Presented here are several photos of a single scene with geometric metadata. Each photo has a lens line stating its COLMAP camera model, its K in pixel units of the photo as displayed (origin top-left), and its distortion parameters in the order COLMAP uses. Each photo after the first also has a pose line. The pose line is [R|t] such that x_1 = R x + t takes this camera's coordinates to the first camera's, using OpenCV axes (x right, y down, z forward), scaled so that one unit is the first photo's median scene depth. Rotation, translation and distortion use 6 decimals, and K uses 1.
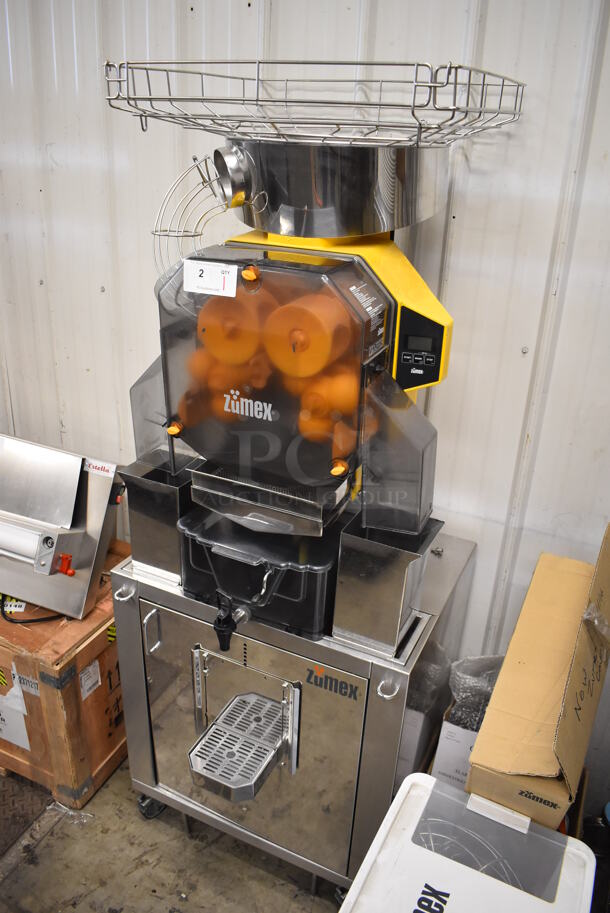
lens RADIAL K [[705.9, 0, 306.9], [0, 705.9, 459.4], [0, 0, 1]] dist [-0.098386, 0.014922]
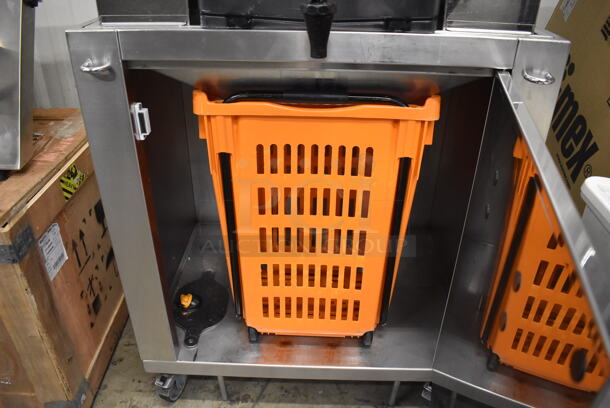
lens RADIAL K [[471.6, 0, 306.7], [0, 471.6, 202.6], [0, 0, 1]] dist [-0.098386, 0.014922]
pose [[0.911833, -0.235289, 0.336451, -0.267500], [0.193753, 0.969106, 0.152620, 0.299443], [-0.361966, -0.073976, 0.929251, 0.557482]]
